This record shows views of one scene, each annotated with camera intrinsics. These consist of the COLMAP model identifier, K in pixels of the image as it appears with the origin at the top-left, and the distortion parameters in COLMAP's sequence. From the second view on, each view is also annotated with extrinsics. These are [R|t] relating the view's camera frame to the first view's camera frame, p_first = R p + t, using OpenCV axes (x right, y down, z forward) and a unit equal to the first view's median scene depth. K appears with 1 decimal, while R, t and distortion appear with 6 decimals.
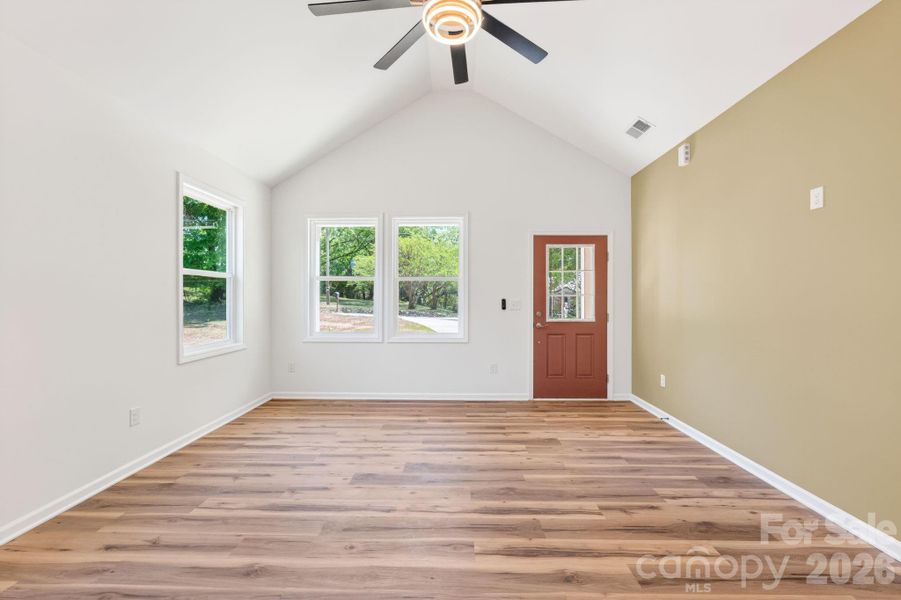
lens RADIAL K [[369.9, 0, 450.5], [0, 369.9, 300.0], [0, 0, 1]] dist [0.000118, -0.000064]
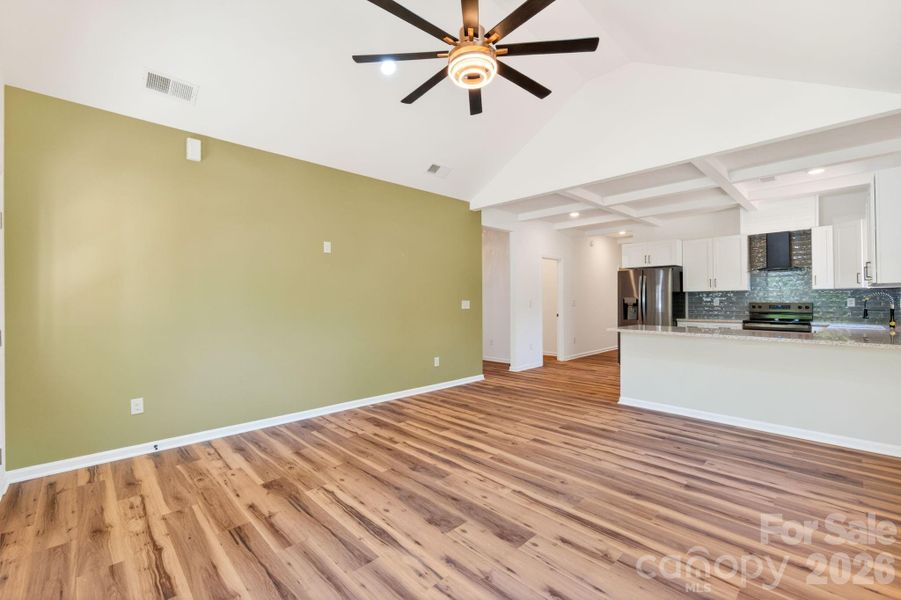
lens RADIAL K [[383.9, 0, 450.5], [0, 383.9, 300.0], [0, 0, 1]] dist [0.000302, 0.000386]
pose [[-0.707113, 0.005677, 0.707078, -0.575988], [0.008535, 0.999963, 0.000507, -0.001514], [-0.707049, 0.006393, -0.707135, 1.347494]]
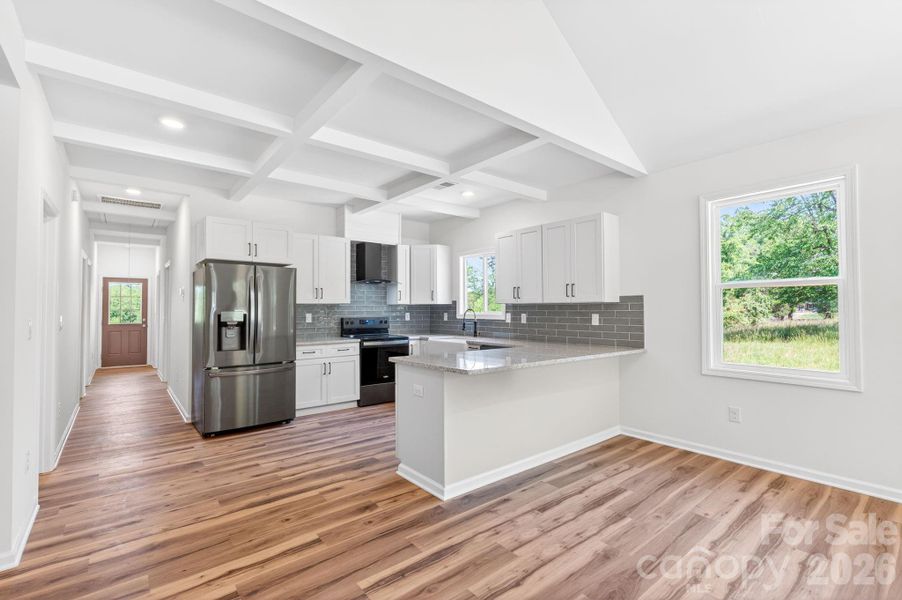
lens RADIAL K [[406.8, 0, 451.0], [0, 406.8, 300.0], [0, 0, 1]] dist [-0.002954, 0.000121]
pose [[-0.759333, -0.015616, -0.650514, 0.554692], [-0.000484, 0.999725, -0.023435, -0.011752], [0.650702, -0.017480, -0.759132, 0.551415]]
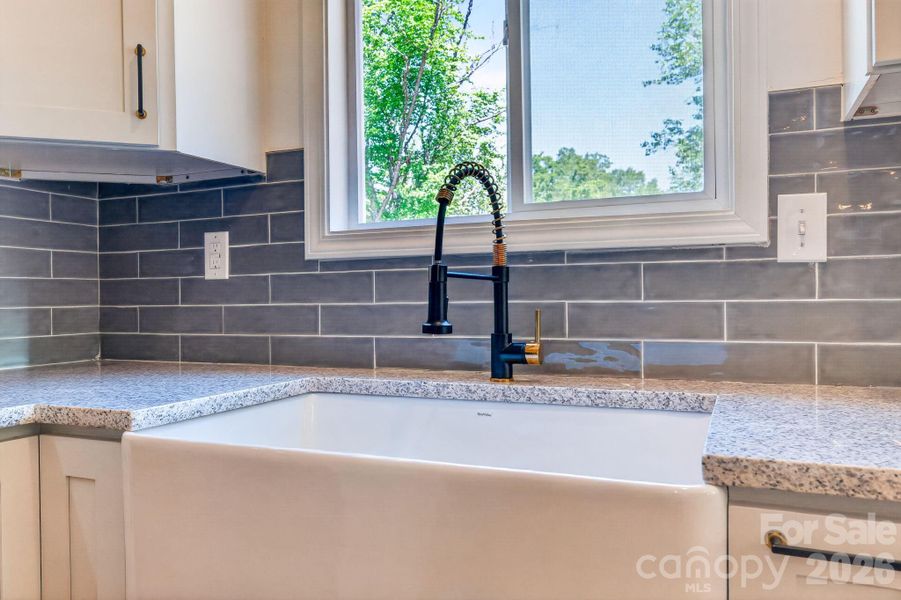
lens RADIAL K [[674.9, 0, 450.5], [0, 674.9, 300.0], [0, 0, 1]] dist [-0.000557, 0.000436]
pose [[-0.376407, 0.010376, -0.926396, -0.316950], [0.010762, 0.999919, 0.006827, 0.059360], [0.926392, -0.007400, -0.376488, -0.637696]]
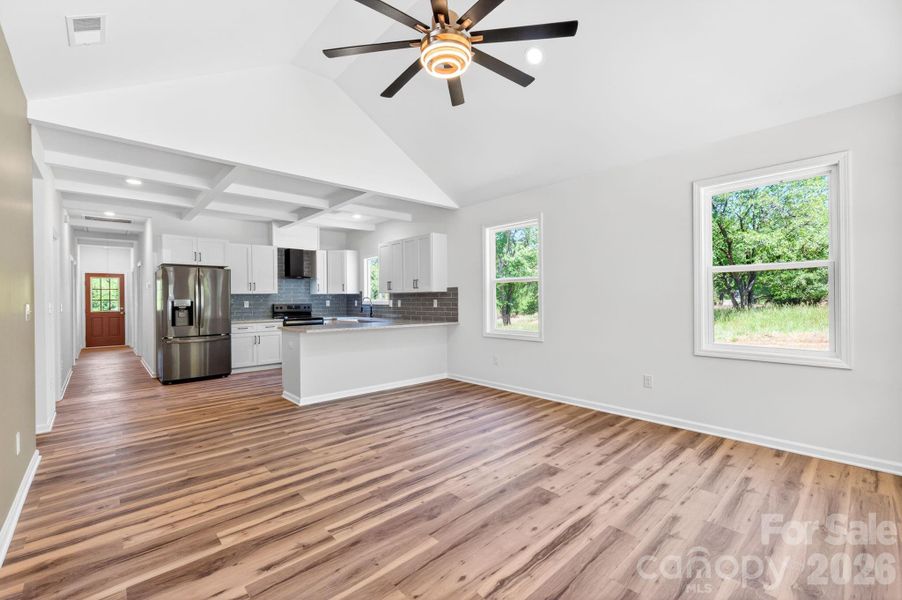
lens RADIAL K [[384.3, 0, 451.0], [0, 384.3, 300.0], [0, 0, 1]] dist [0.000302, 0.000386]
pose [[-0.721072, 0.005064, -0.692841, 0.581219], [0.005007, 0.999985, 0.002099, 0.000294], [0.692842, -0.001956, -0.721087, 1.300531]]
